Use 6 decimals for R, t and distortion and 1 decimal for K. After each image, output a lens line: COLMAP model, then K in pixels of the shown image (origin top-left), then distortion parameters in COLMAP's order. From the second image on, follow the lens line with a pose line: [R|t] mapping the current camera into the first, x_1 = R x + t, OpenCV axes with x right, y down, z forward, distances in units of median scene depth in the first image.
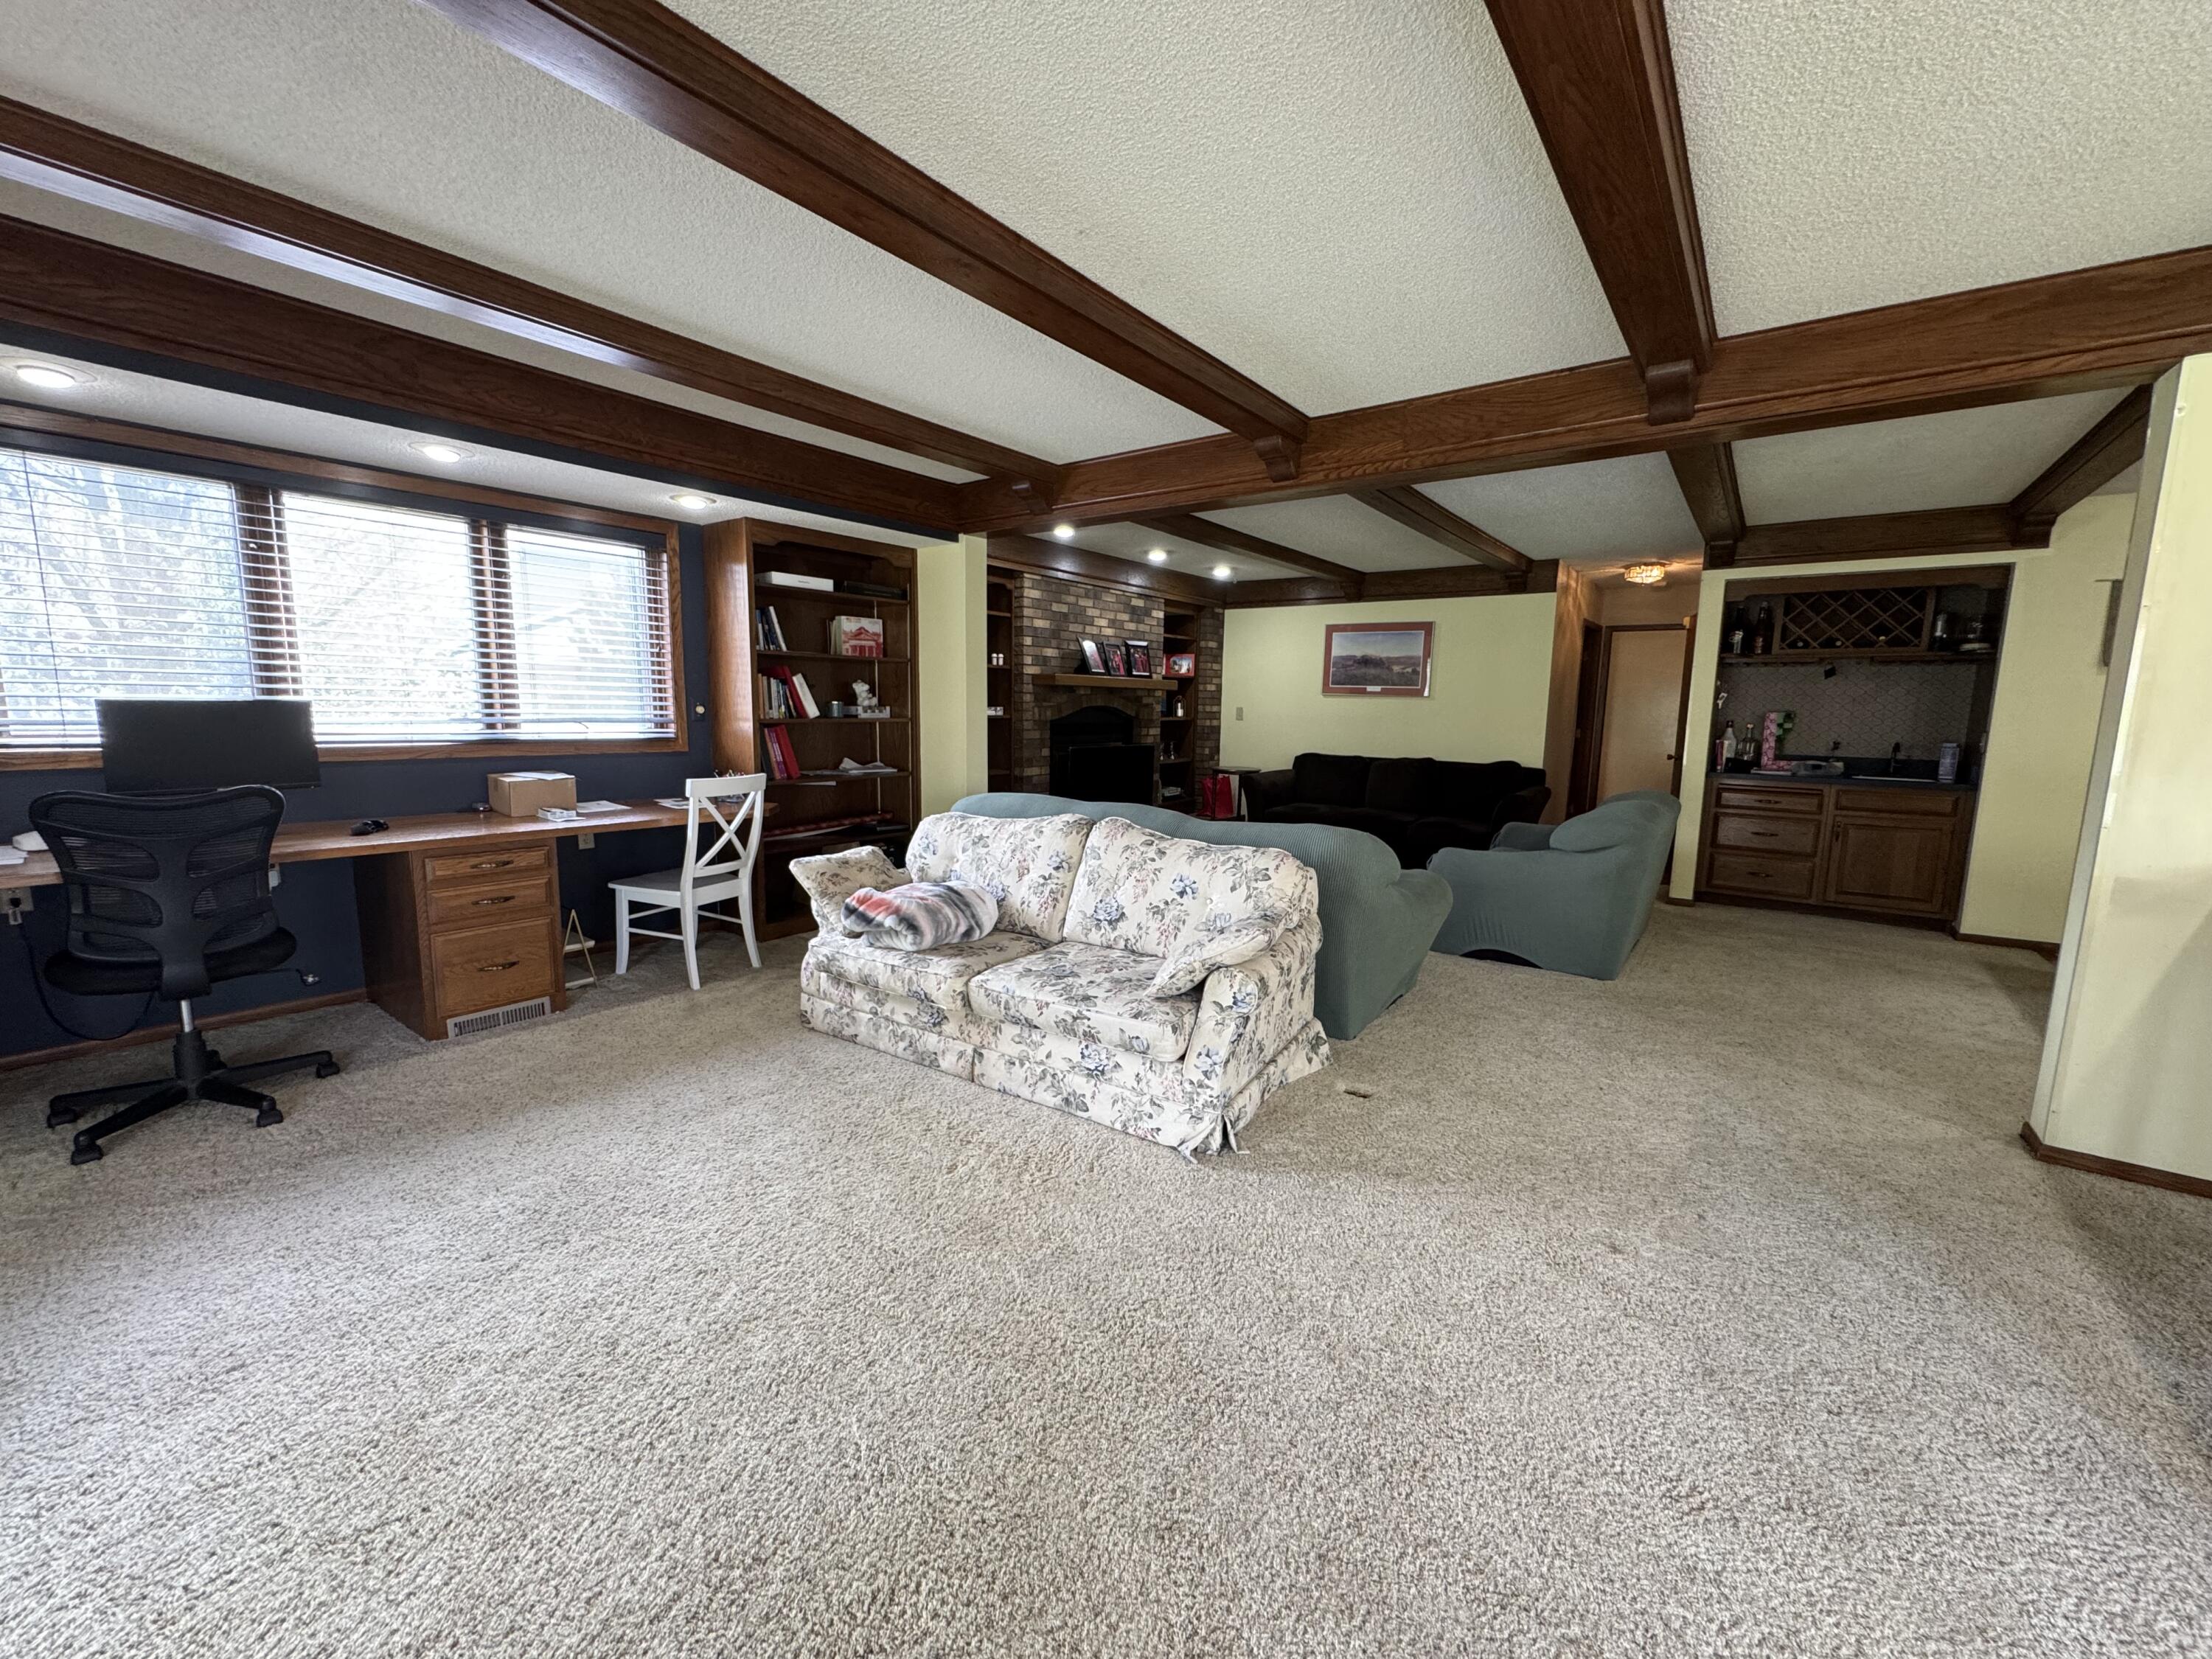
lens RADIAL K [[888.3, 0, 1106.0], [0, 888.3, 829.5], [0, 0, 1]] dist [-0.001286, 0.000093]
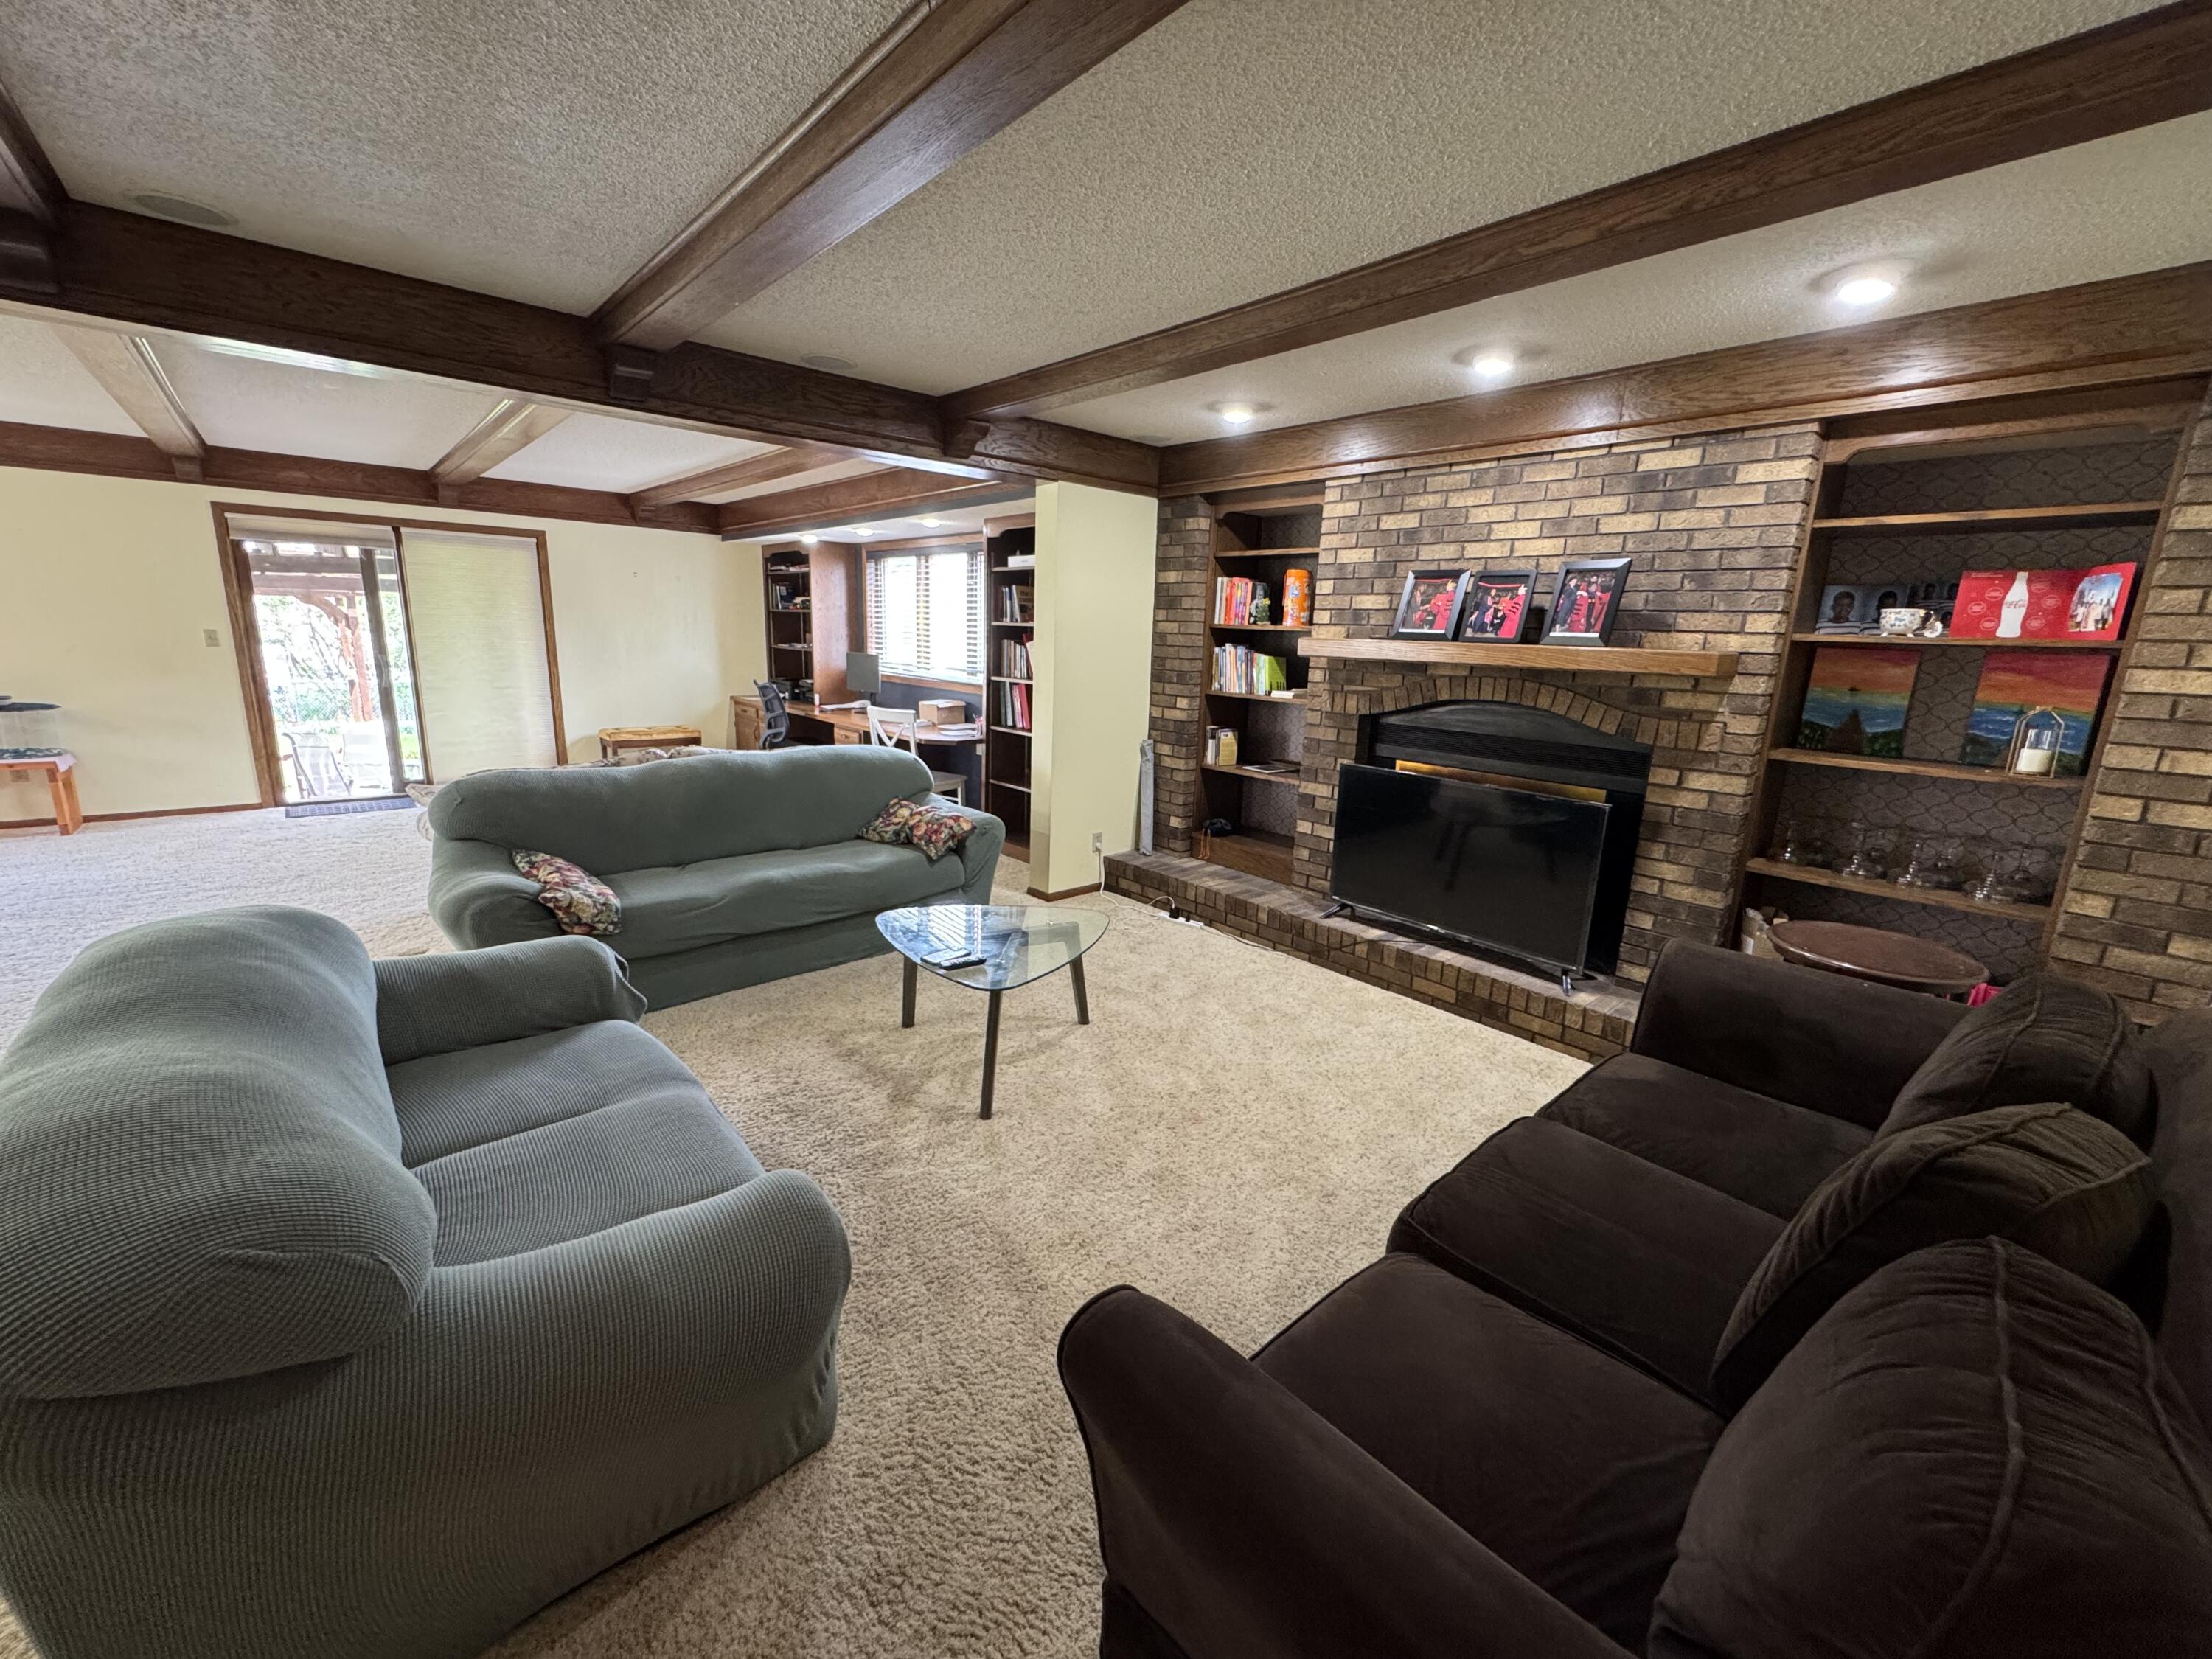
lens RADIAL K [[888.3, 0, 1106.0], [0, 888.3, 829.5], [0, 0, 1]] dist [-0.001286, 0.000093]
pose [[-0.200812, 0.187120, -0.961593, 0.617935], [-0.176868, 0.958532, 0.223460, -0.165687], [0.963531, 0.214949, -0.159390, 1.024234]]
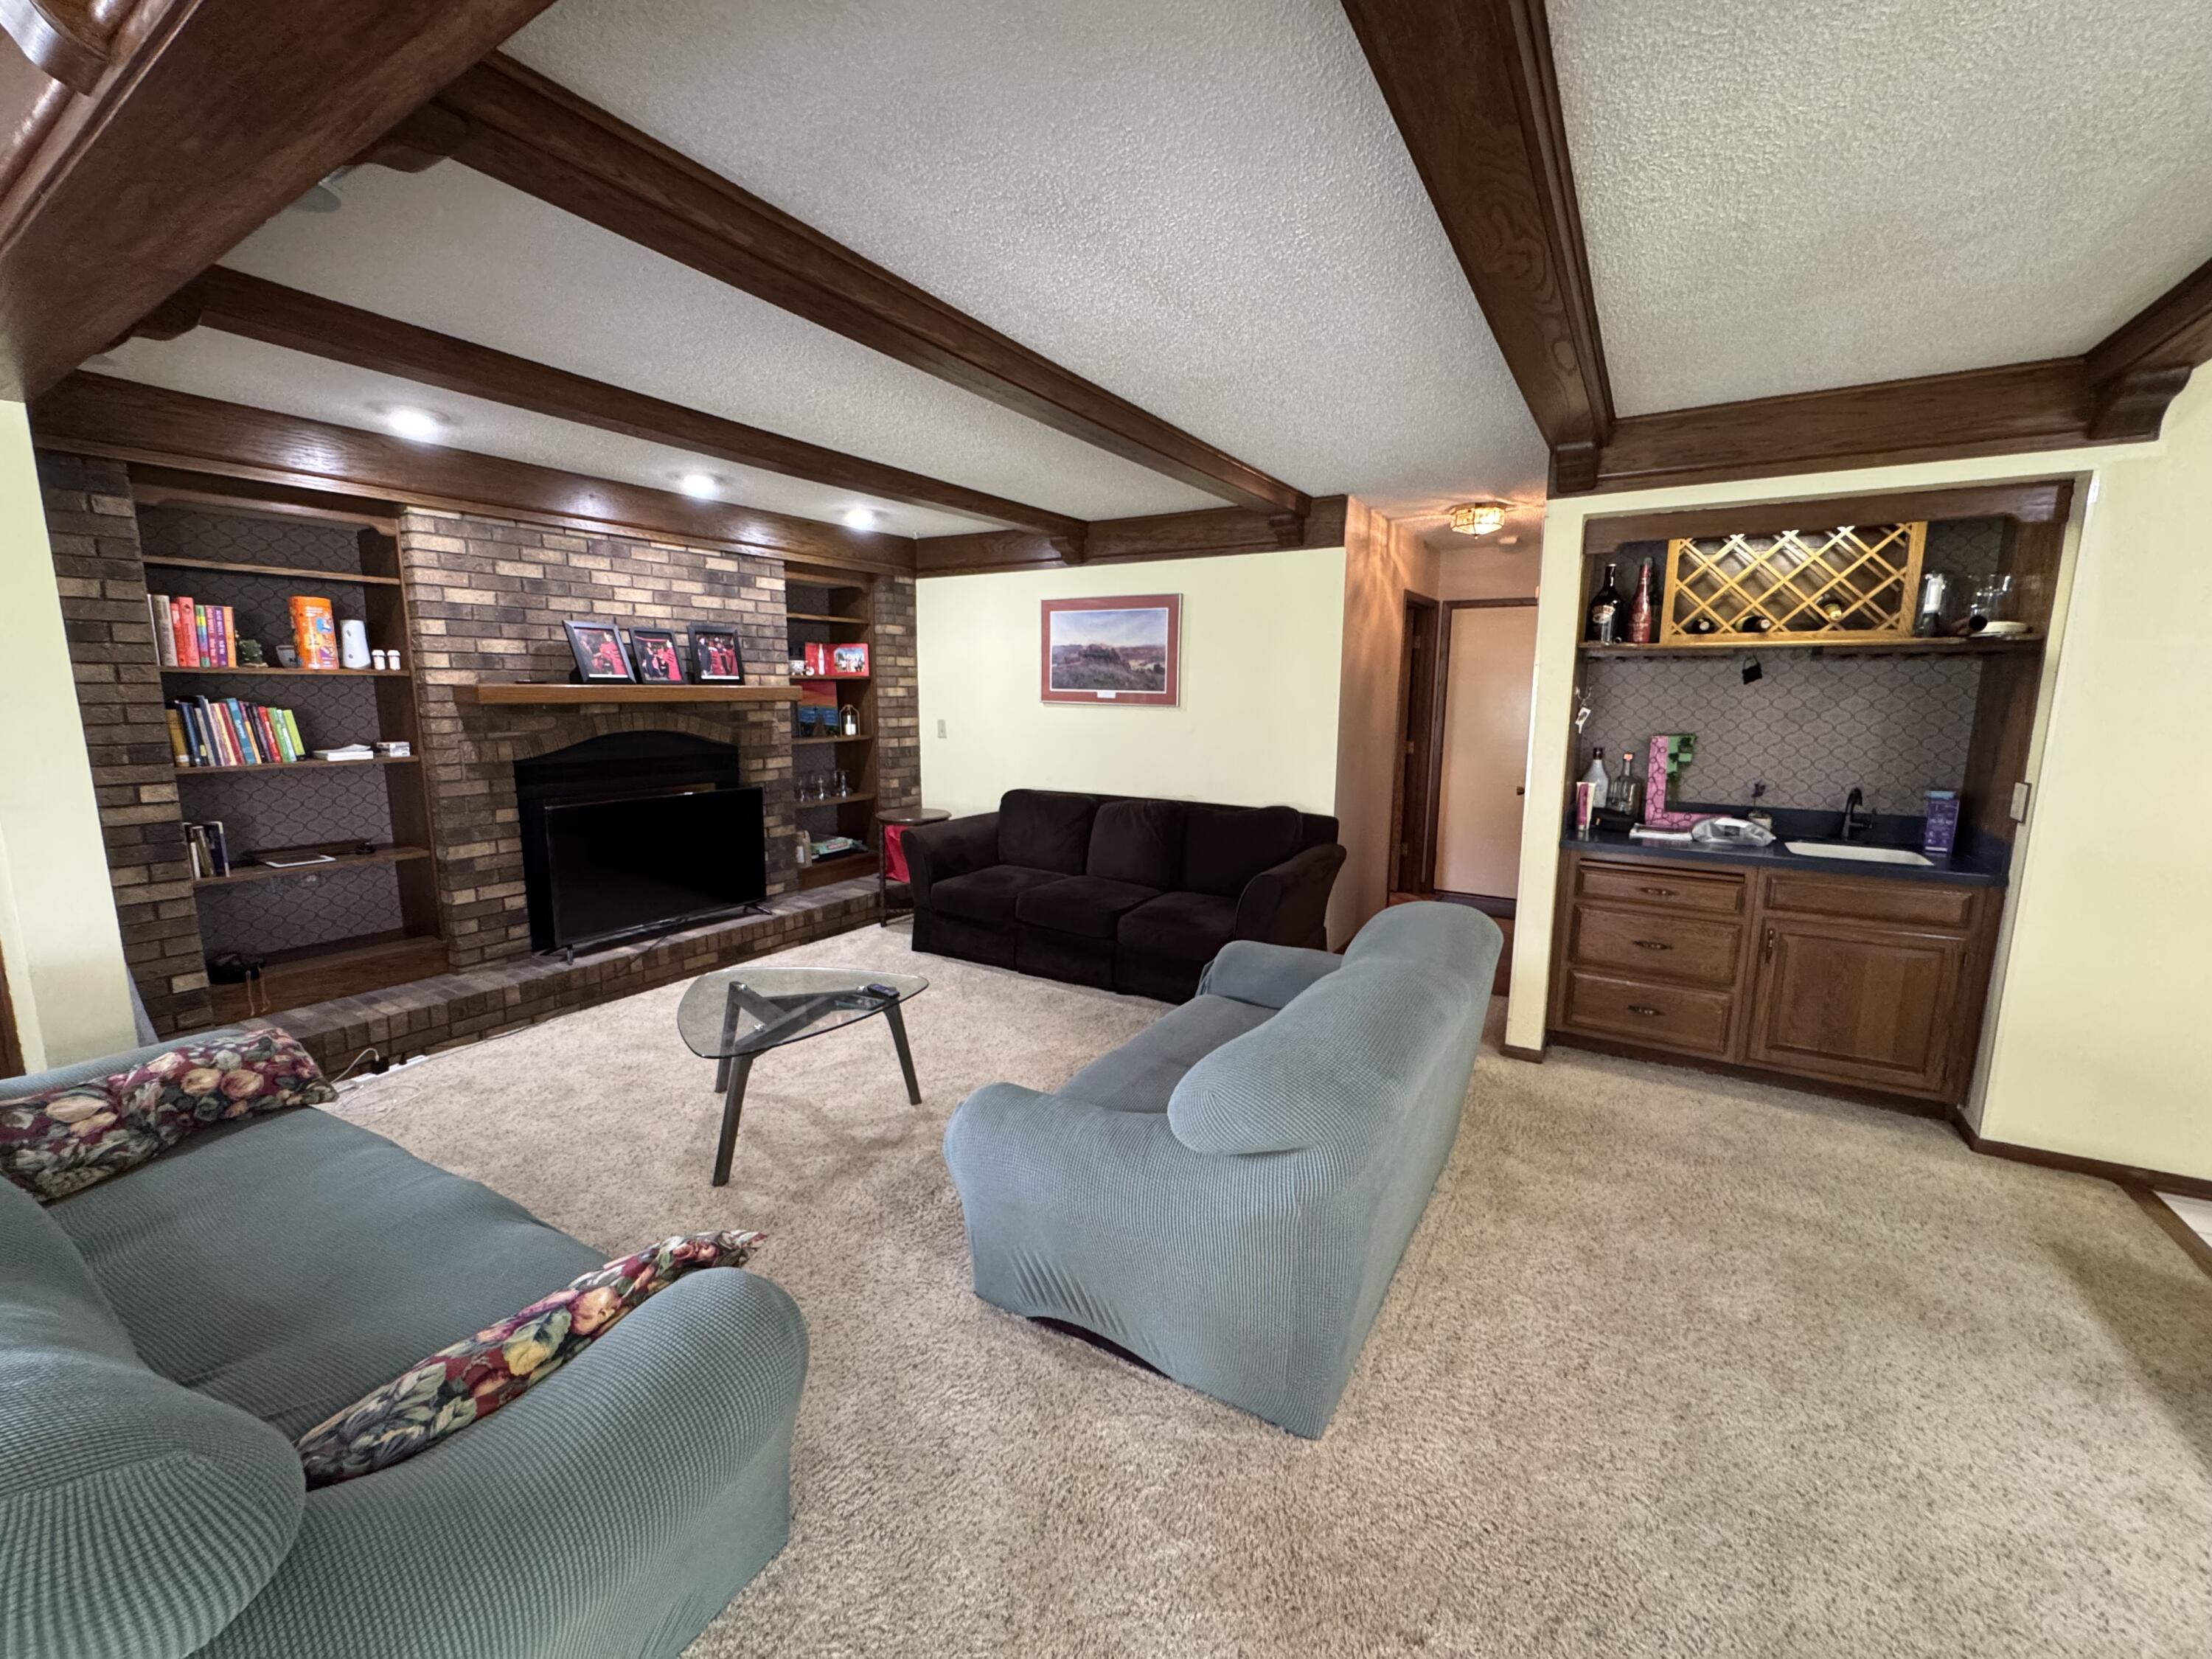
lens RADIAL K [[888.3, 0, 1106.0], [0, 888.3, 829.5], [0, 0, 1]] dist [-0.001286, 0.000093]
pose [[0.995684, -0.025765, 0.089163, 0.299137], [0.024039, 0.999503, 0.020381, -0.086566], [-0.089644, -0.018149, 0.995809, 0.404729]]
